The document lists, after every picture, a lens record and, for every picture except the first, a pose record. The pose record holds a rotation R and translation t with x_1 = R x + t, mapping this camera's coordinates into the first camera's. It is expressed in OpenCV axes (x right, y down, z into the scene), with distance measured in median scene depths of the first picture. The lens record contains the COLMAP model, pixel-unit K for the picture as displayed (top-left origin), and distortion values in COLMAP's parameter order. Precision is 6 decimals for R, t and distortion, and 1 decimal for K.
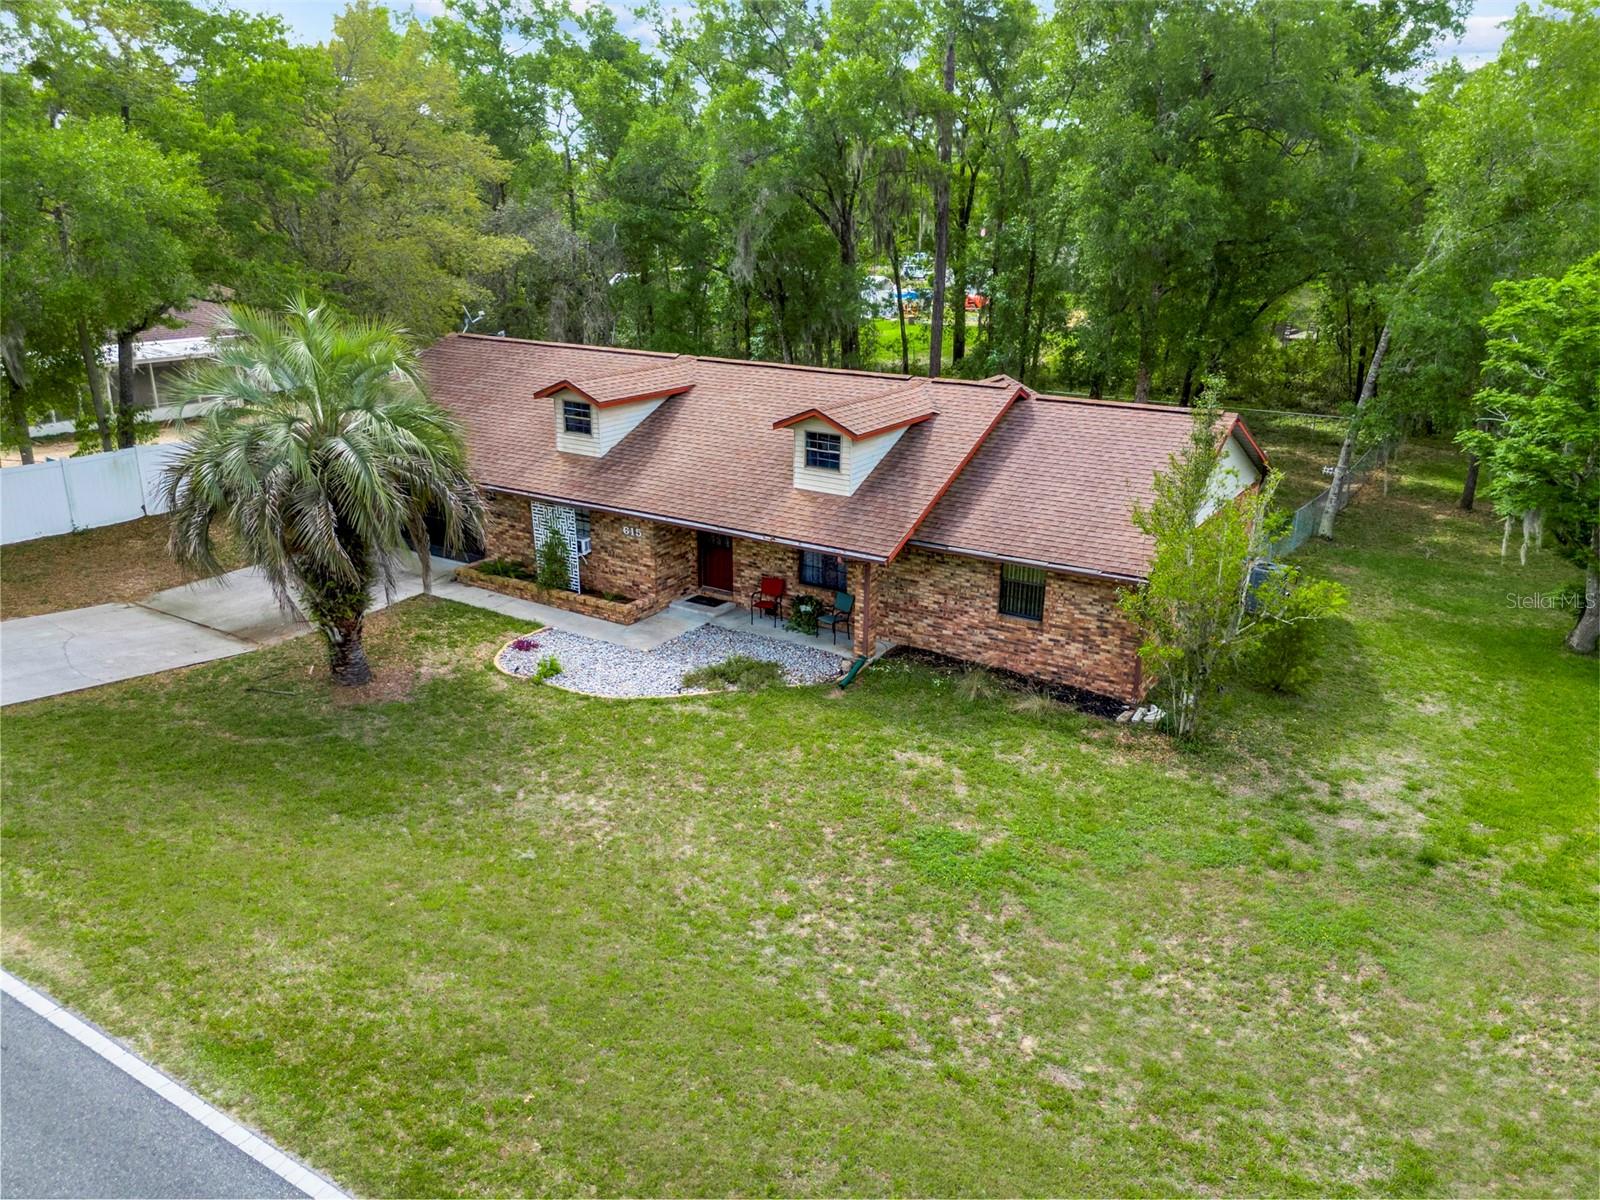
lens RADIAL K [[1183.4, 0, 800.0], [0, 1183.4, 600.0], [0, 0, 1]] dist [0.086351, -0.089670]
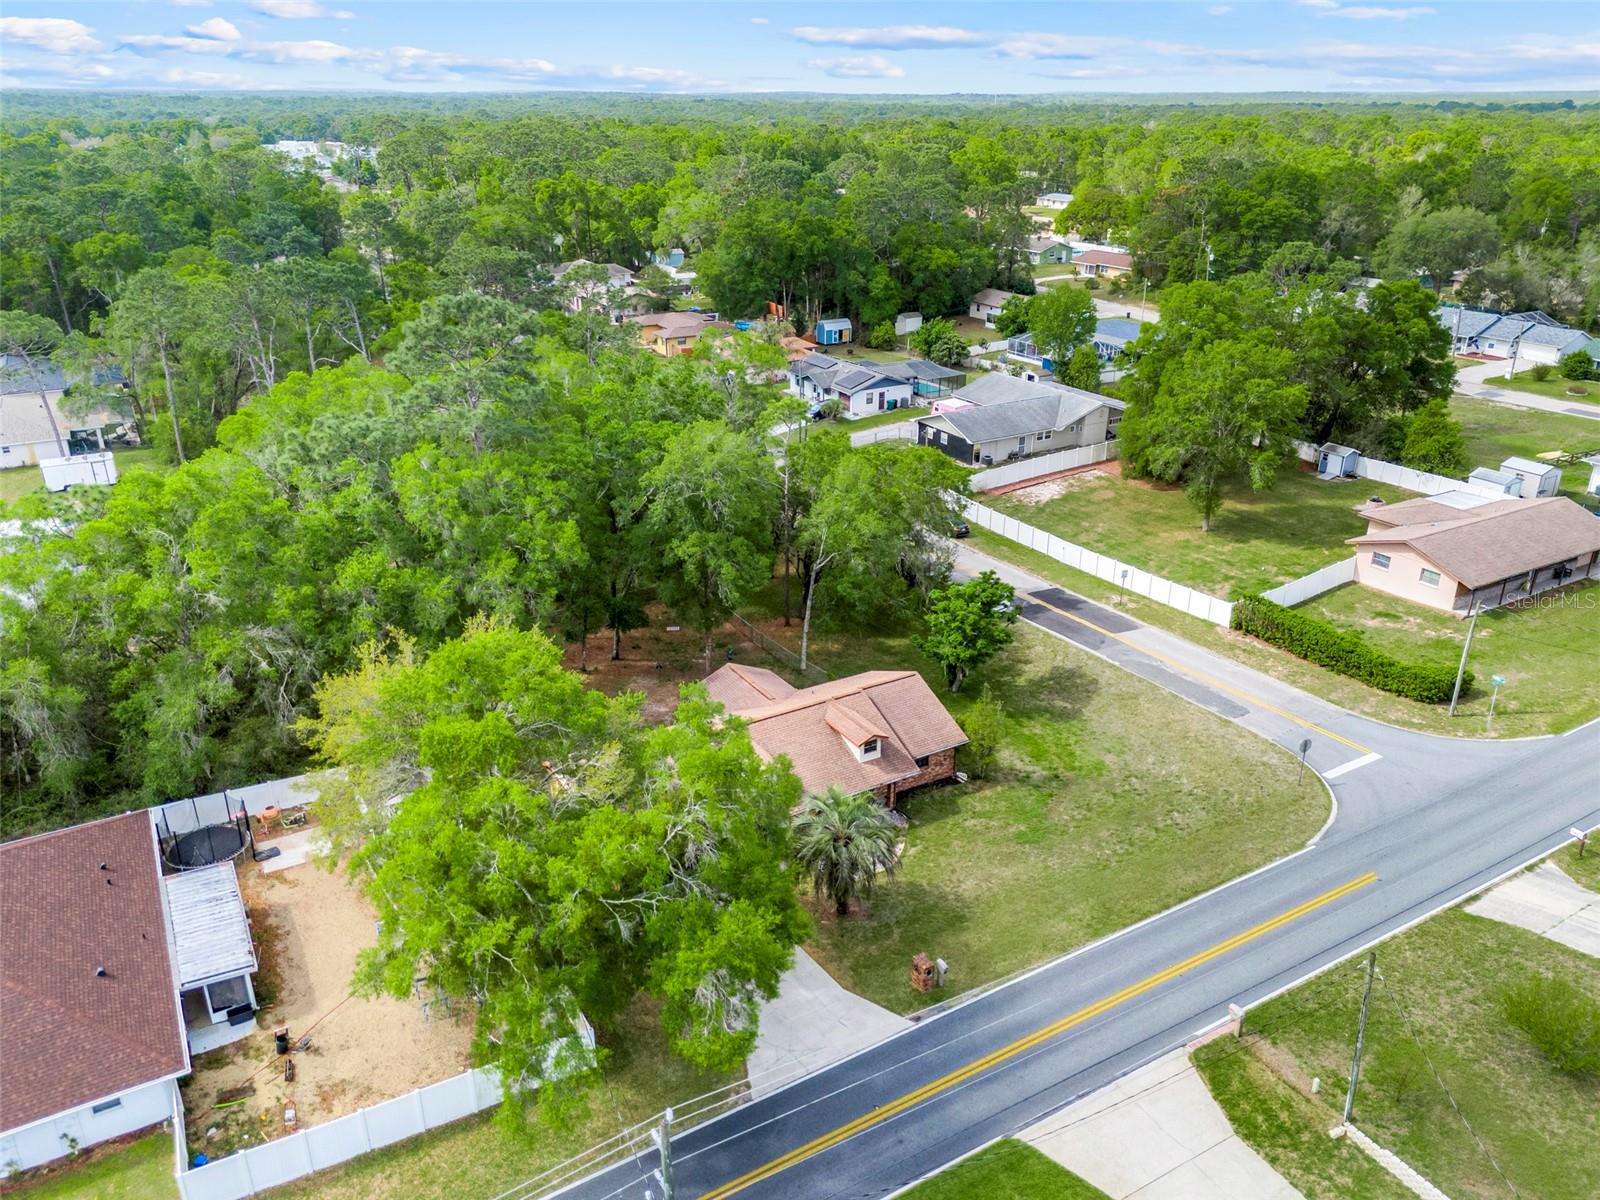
lens RADIAL K [[1183.5, 0, 800.0], [0, 1183.5, 600.0], [0, 0, 1]] dist [0.119877, -0.171370]
pose [[0.448150, -0.358913, 0.818745, -2.275399], [0.283415, 0.925662, 0.250651, -1.227278], [-0.847843, 0.119715, 0.516557, -0.324572]]
